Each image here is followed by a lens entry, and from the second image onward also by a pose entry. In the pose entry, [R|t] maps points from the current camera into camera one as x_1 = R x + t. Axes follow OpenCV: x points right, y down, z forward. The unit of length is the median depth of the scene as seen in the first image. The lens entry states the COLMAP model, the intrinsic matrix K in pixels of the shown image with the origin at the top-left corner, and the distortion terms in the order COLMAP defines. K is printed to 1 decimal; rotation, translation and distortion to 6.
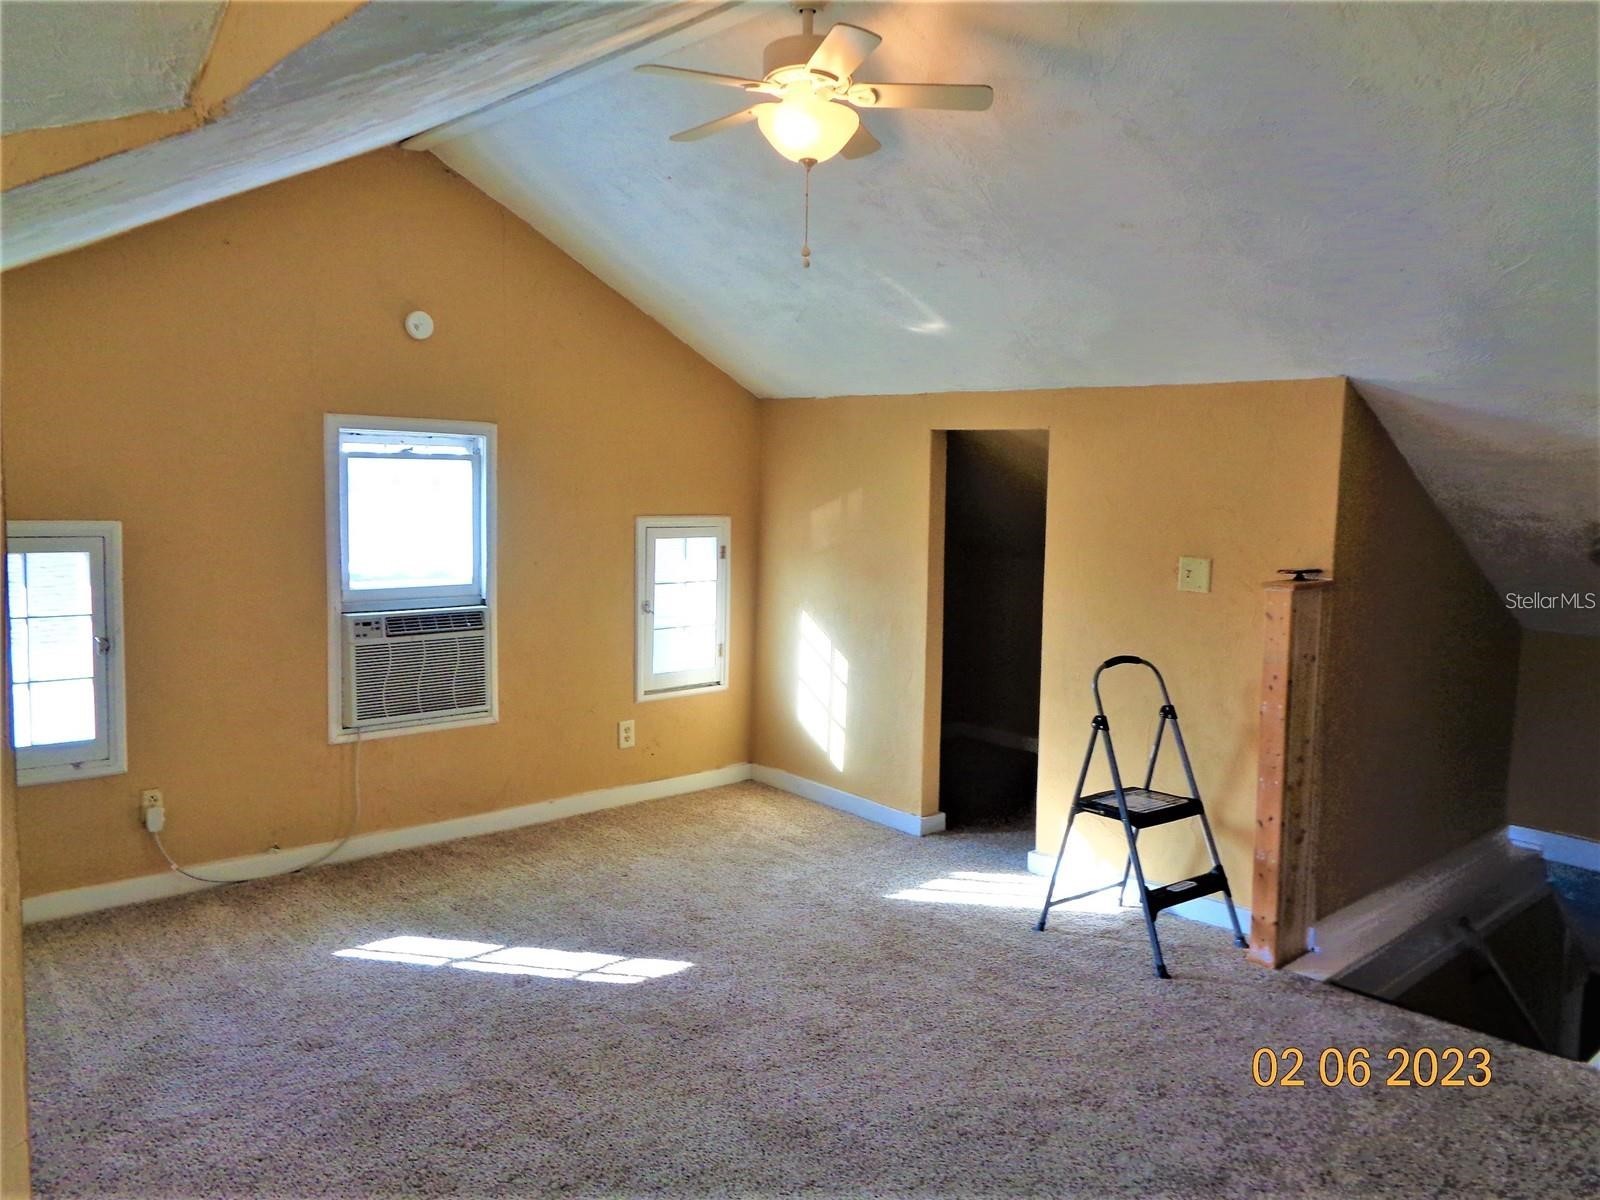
lens RADIAL K [[1207.8, 0, 806.3], [0, 1207.8, 592.5], [0, 0, 1]] dist [0.013433, -0.000270]
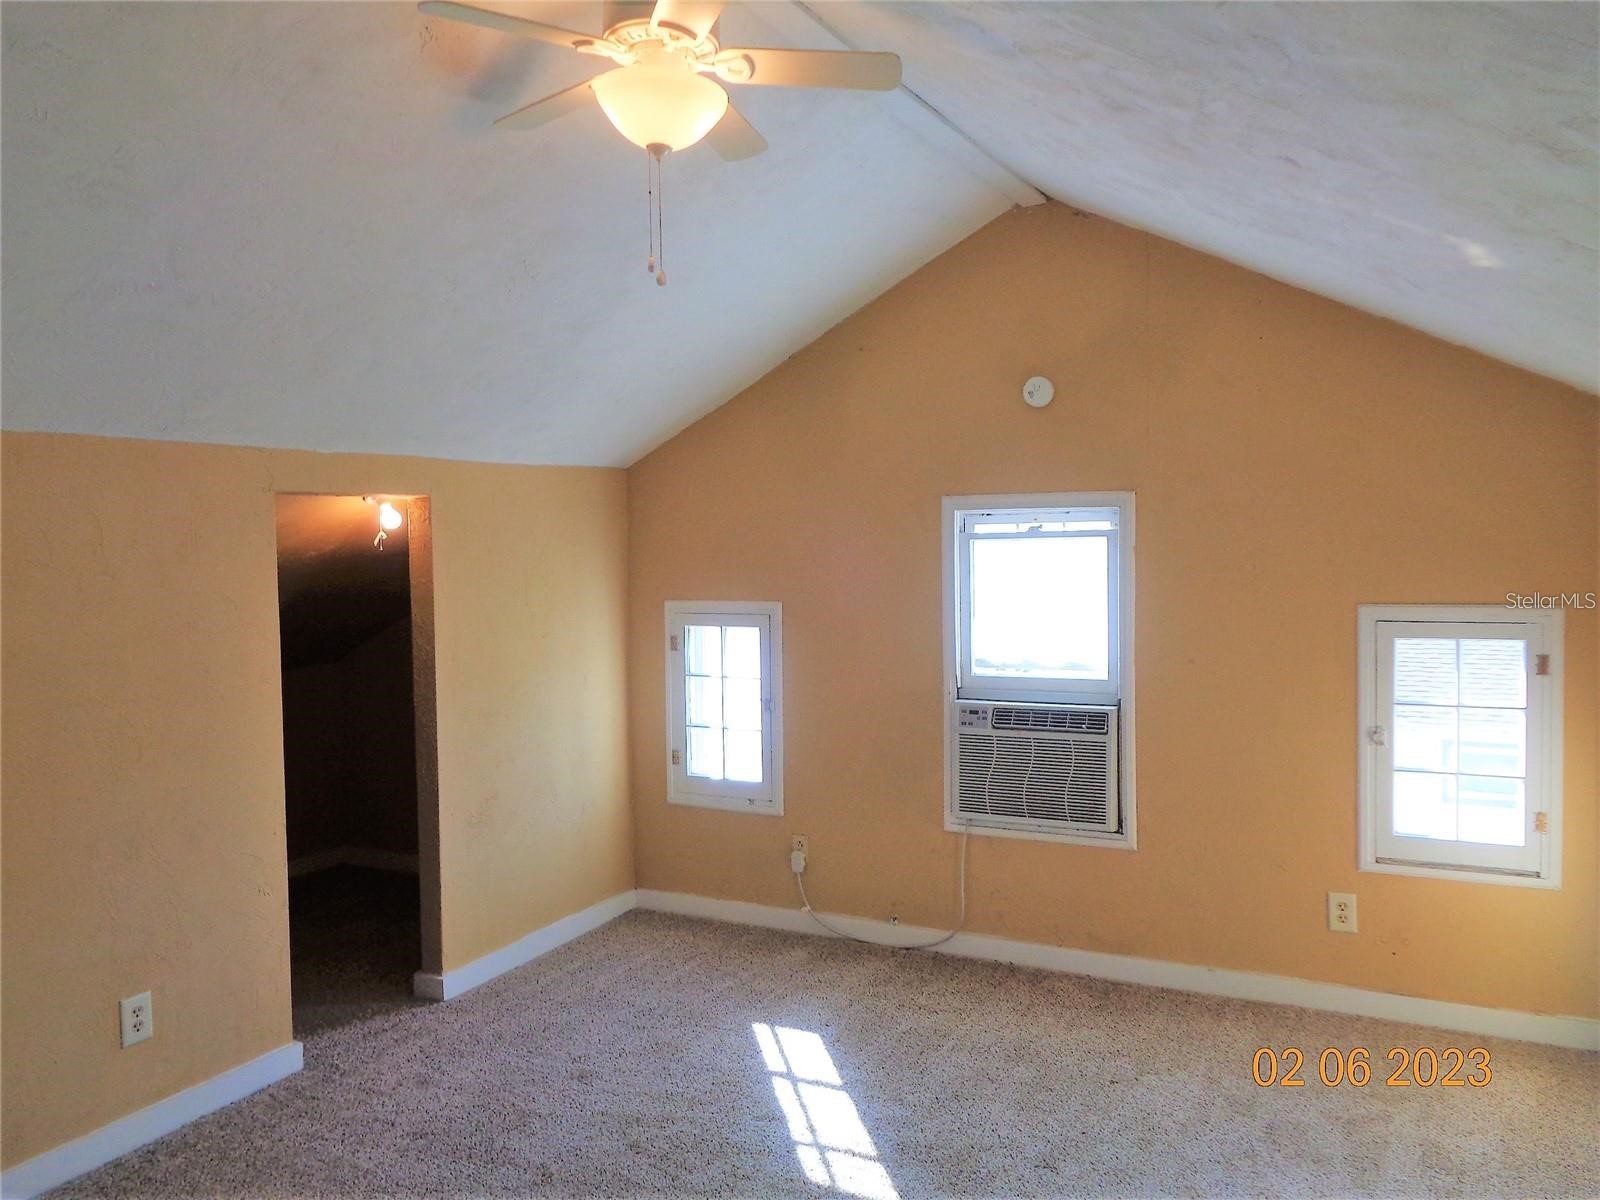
lens RADIAL K [[1165.8, 0, 800.7], [0, 1165.8, 615.1], [0, 0, 1]] dist [0.022467, -0.003078]
pose [[0.377649, 0.022368, -0.925679, 0.424094], [-0.070639, 0.997491, -0.004715, -0.035580], [0.923250, 0.067169, 0.378281, 0.507649]]
